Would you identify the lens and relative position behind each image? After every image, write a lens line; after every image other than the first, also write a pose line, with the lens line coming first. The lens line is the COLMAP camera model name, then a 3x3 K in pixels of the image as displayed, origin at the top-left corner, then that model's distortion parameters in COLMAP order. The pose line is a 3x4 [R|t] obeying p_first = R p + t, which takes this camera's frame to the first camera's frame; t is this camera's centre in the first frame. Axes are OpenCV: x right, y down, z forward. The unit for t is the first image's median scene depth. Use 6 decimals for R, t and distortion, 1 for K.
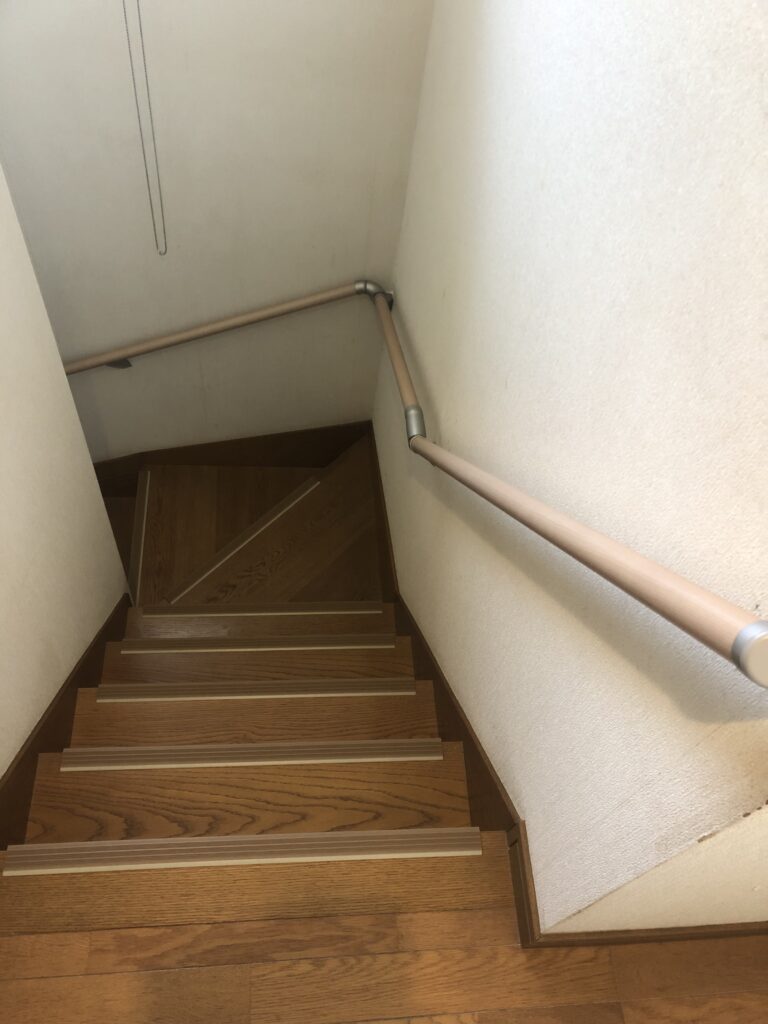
lens RADIAL K [[901.8, 0, 384.0], [0, 901.8, 512.0], [0, 0, 1]] dist [0.009677, -0.005928]
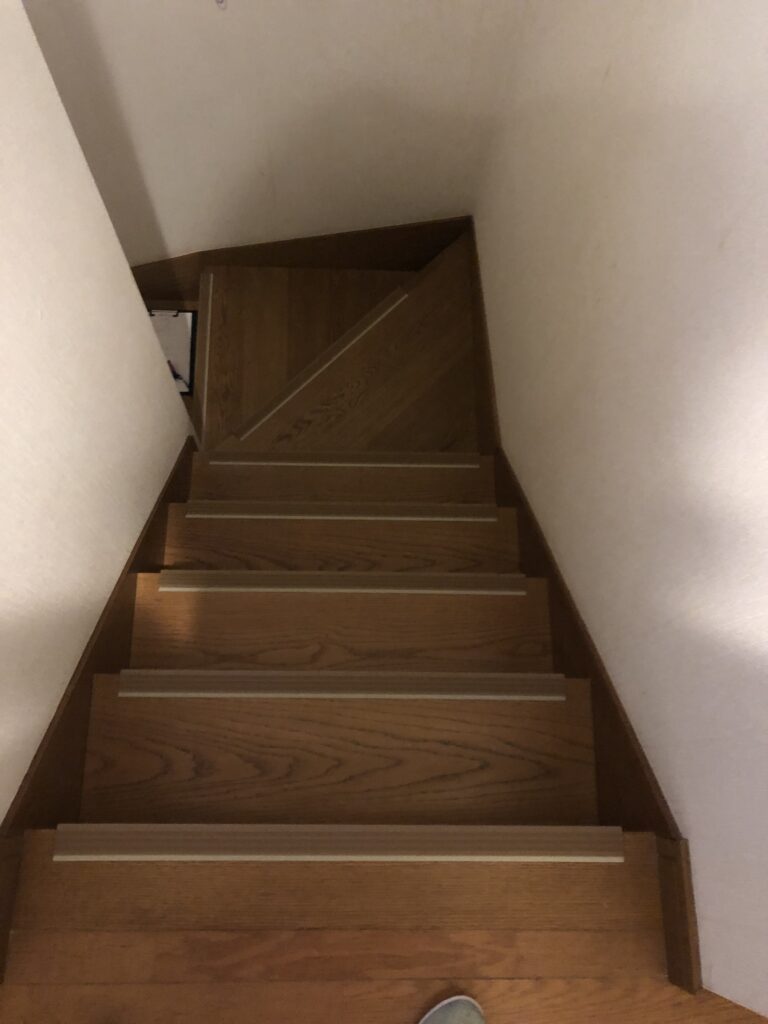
lens RADIAL K [[856.6, 0, 364.3], [0, 856.6, 513.0], [0, 0, 1]] dist [0.063134, -0.102710]
pose [[0.995622, 0.043674, -0.082644, -0.063975], [-0.018563, 0.958910, 0.283104, -0.118934], [0.091613, -0.280330, 0.955522, 0.284702]]
